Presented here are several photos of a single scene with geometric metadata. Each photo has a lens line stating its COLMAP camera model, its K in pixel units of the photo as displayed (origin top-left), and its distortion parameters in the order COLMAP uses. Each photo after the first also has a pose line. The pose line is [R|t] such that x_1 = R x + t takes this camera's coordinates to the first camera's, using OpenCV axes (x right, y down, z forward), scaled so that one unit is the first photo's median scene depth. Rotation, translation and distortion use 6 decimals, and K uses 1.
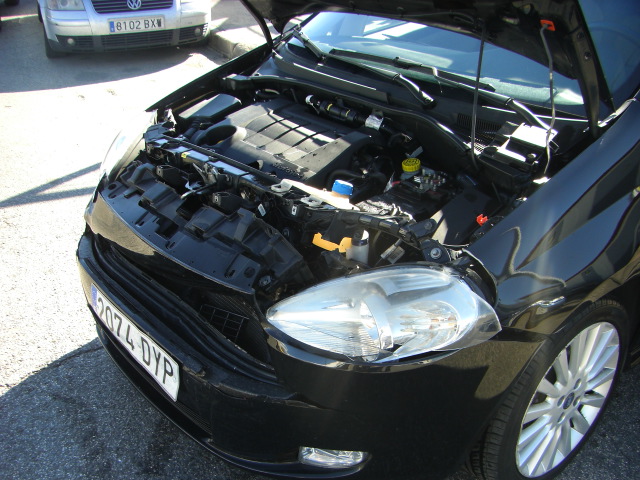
lens RADIAL K [[721.8, 0, 294.1], [0, 721.8, 316.2], [0, 0, 1]] dist [-0.167373, 0.064028]
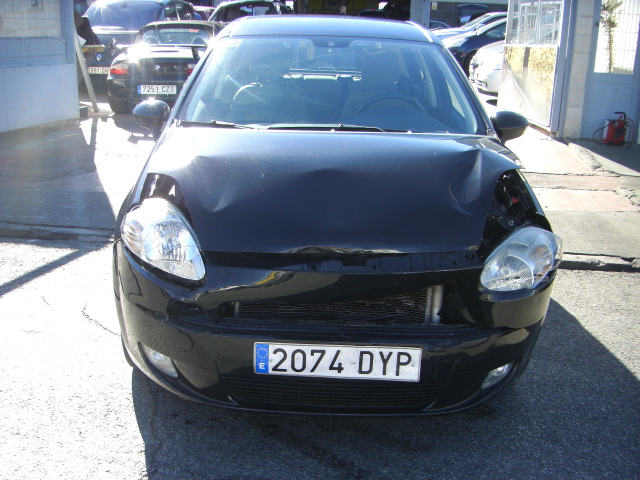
lens RADIAL K [[721.8, 0, 294.1], [0, 721.8, 316.2], [0, 0, 1]] dist [-0.167373, 0.064028]
pose [[0.620602, -0.263892, 0.738386, -1.092228], [0.379973, 0.924930, 0.011200, -0.077026], [-0.685911, 0.273615, 0.674286, 0.237834]]
